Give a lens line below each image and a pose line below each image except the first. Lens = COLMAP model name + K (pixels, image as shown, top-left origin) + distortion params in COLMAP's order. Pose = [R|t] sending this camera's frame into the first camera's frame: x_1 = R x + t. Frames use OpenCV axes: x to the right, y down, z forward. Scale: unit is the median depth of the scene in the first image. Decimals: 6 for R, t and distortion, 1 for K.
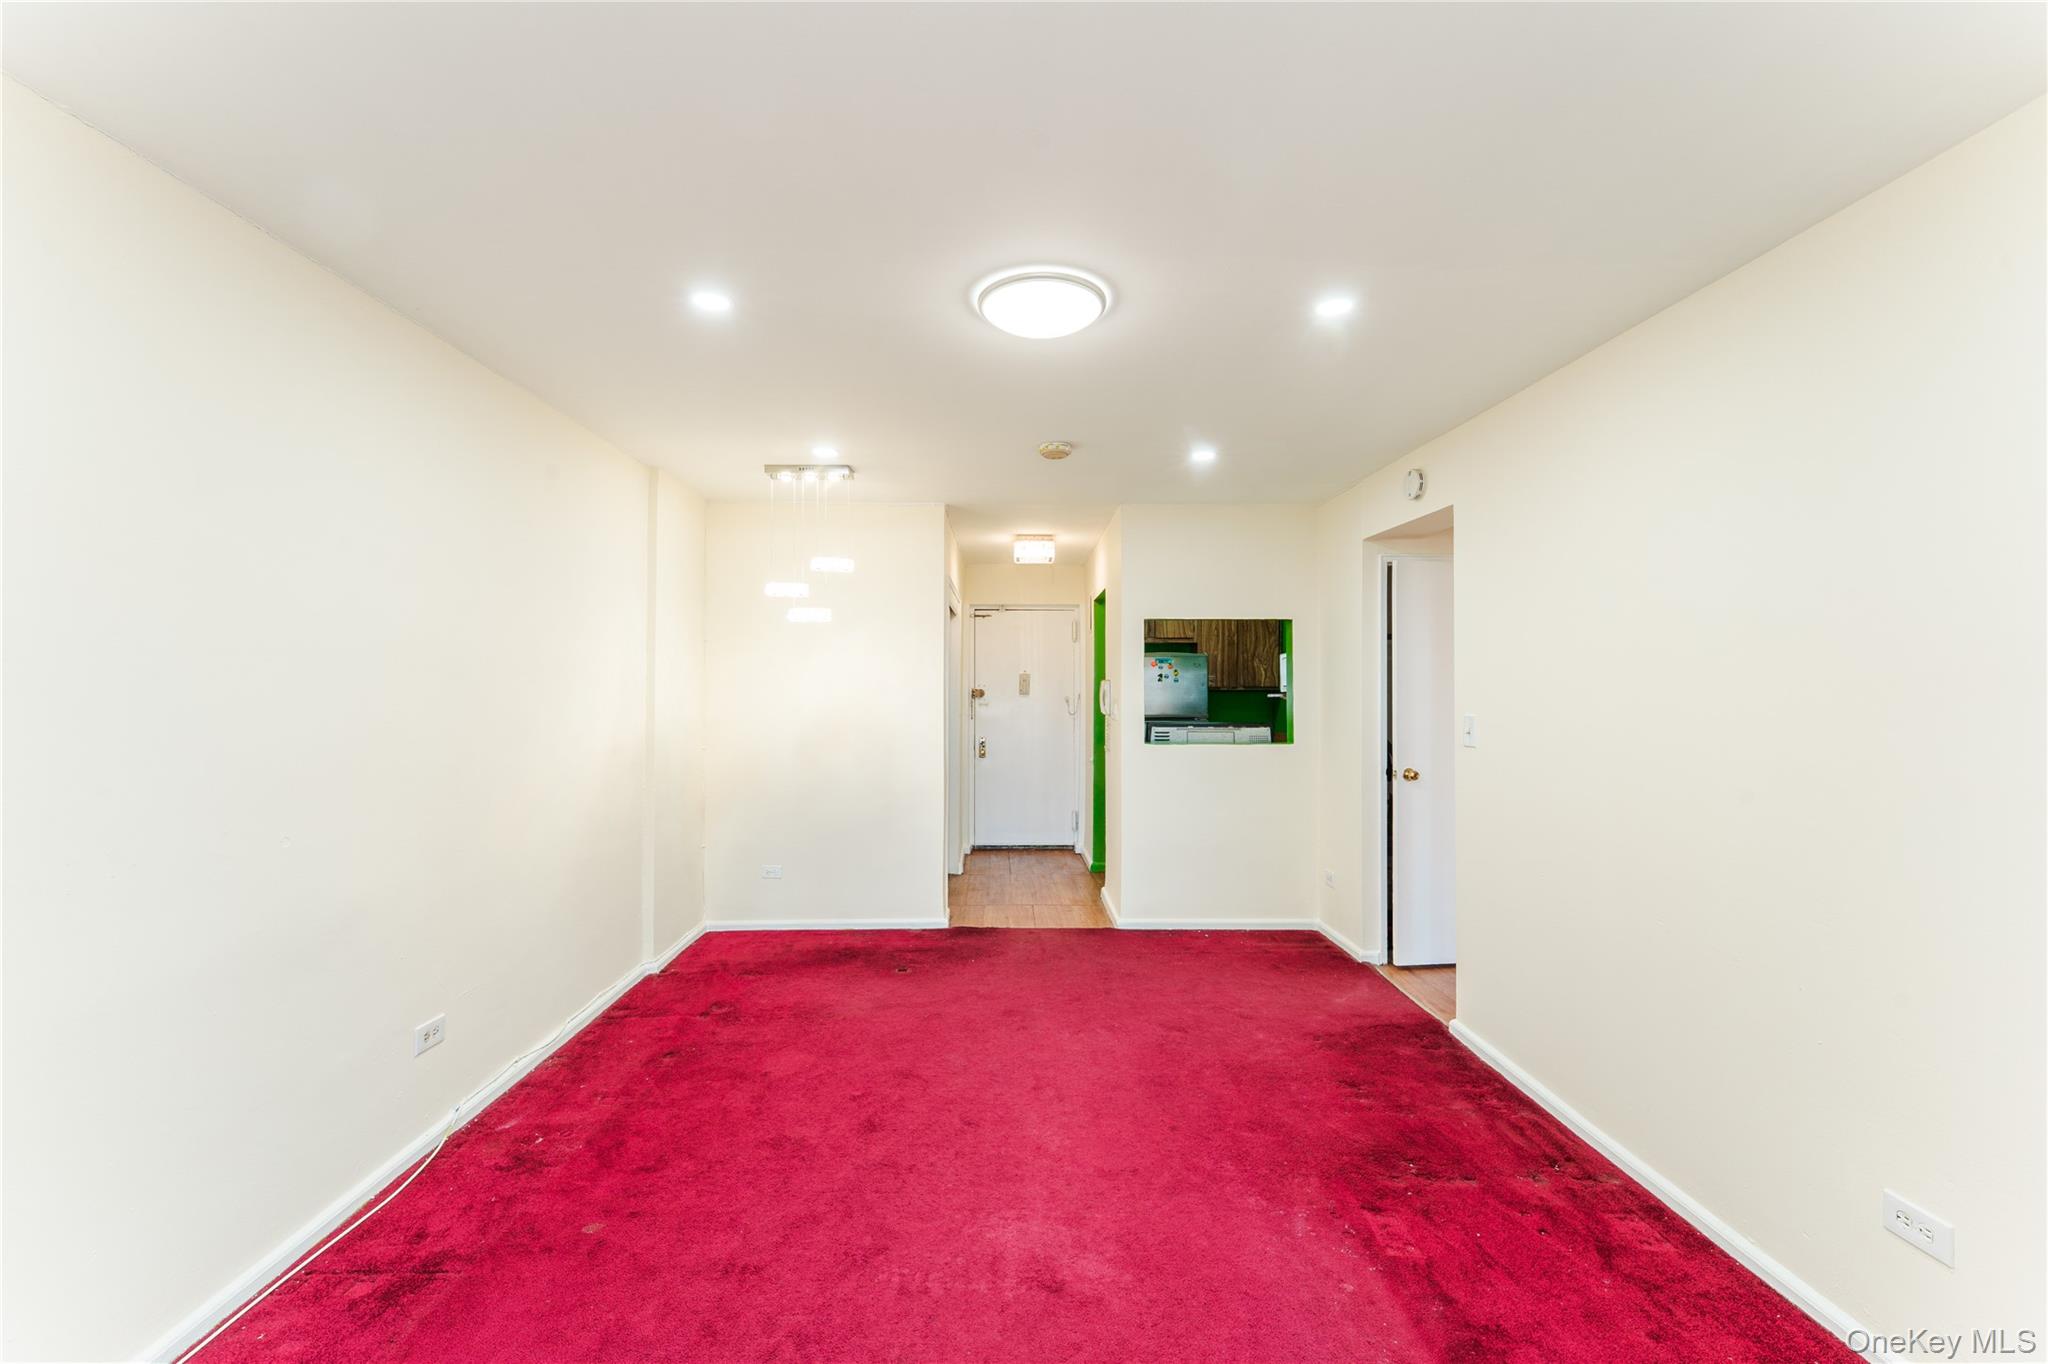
lens RADIAL K [[812.2, 0, 1045.9], [0, 812.2, 682.5], [0, 0, 1]] dist [0.004280, -0.000416]
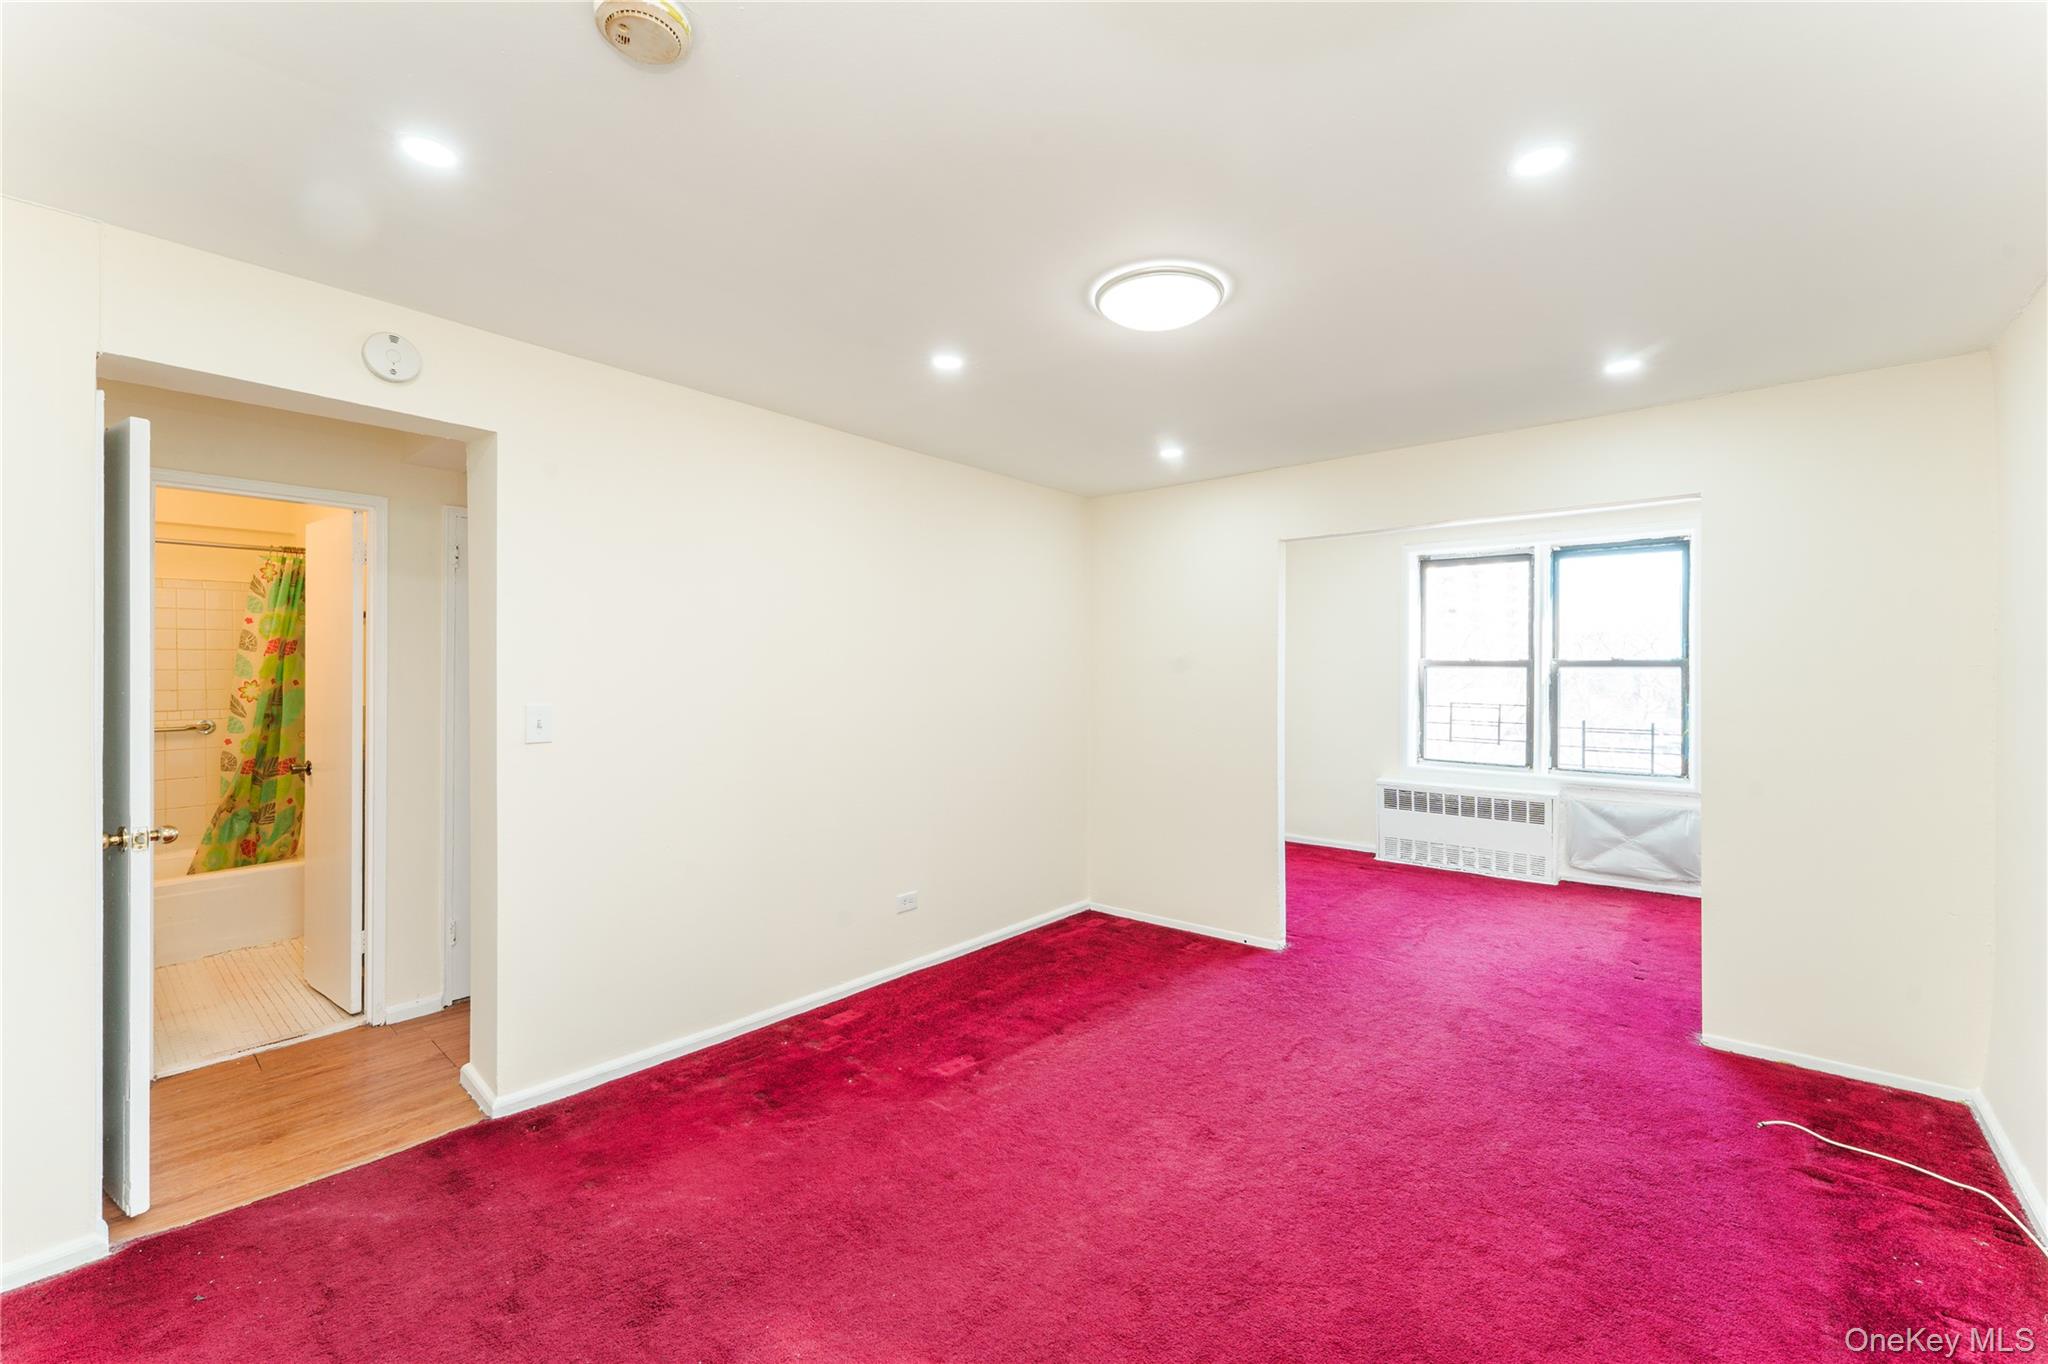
lens RADIAL K [[812.2, 0, 1033.3], [0, 812.2, 666.0], [0, 0, 1]] dist [0.004280, -0.000416]
pose [[-0.720505, -0.006320, 0.693421, -0.340016], [-0.017351, 0.999810, -0.008916, 0.000170], [-0.693233, -0.018455, -0.720477, 1.032196]]
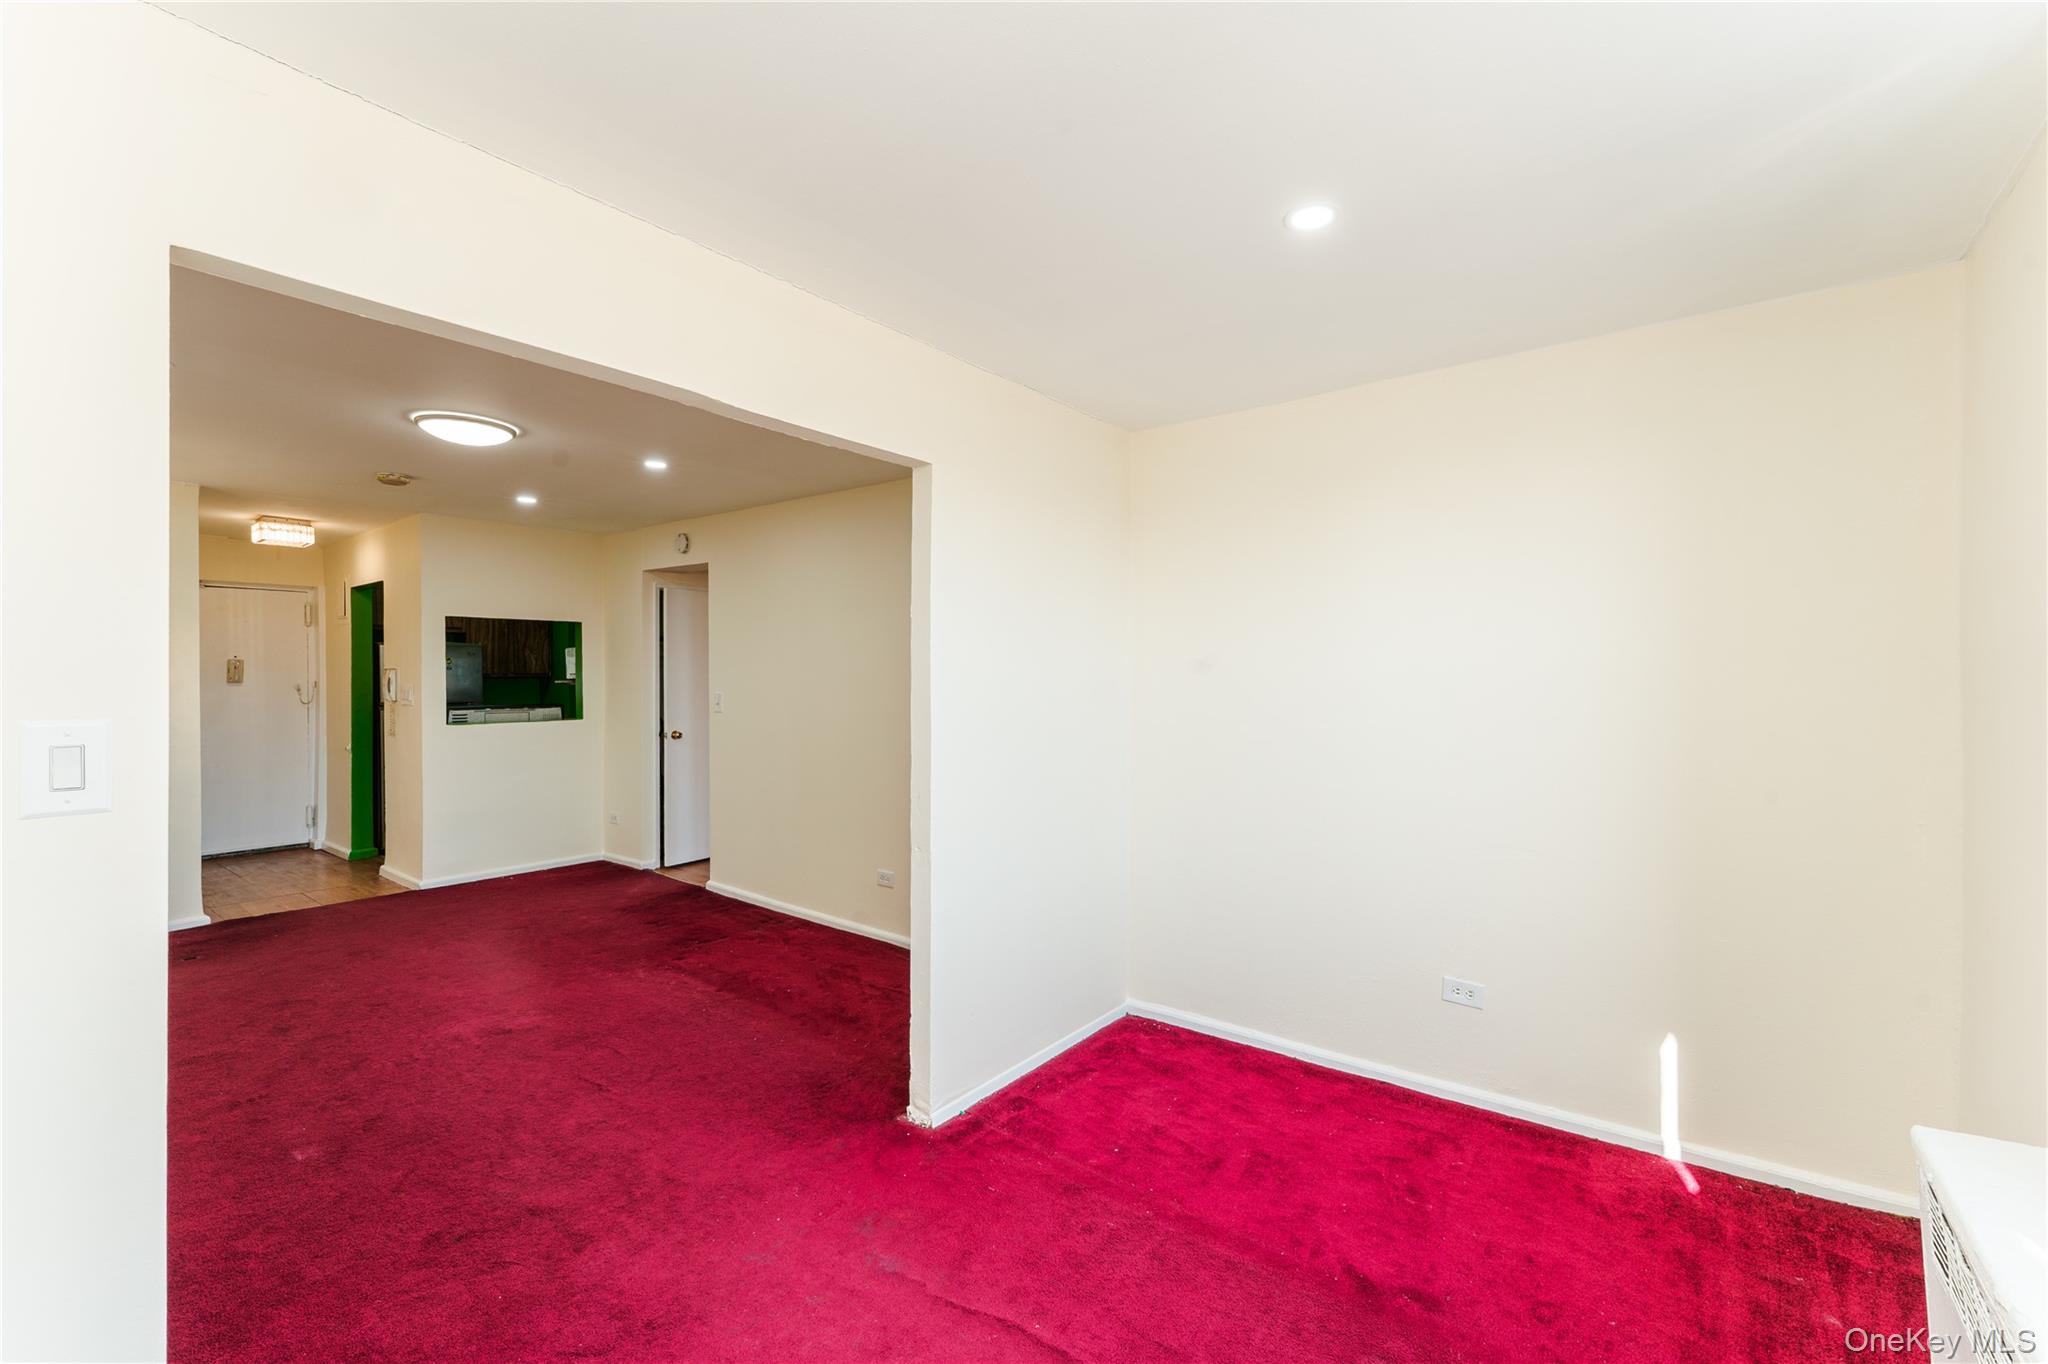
lens RADIAL K [[812.2, 0, 1021.7], [0, 812.2, 678.7], [0, 0, 1]] dist [0.004280, -0.000416]
pose [[0.644066, -0.007821, 0.764930, -0.283540], [-0.004679, 0.999889, 0.014163, -0.012240], [-0.764956, -0.012701, 0.643958, -0.437783]]
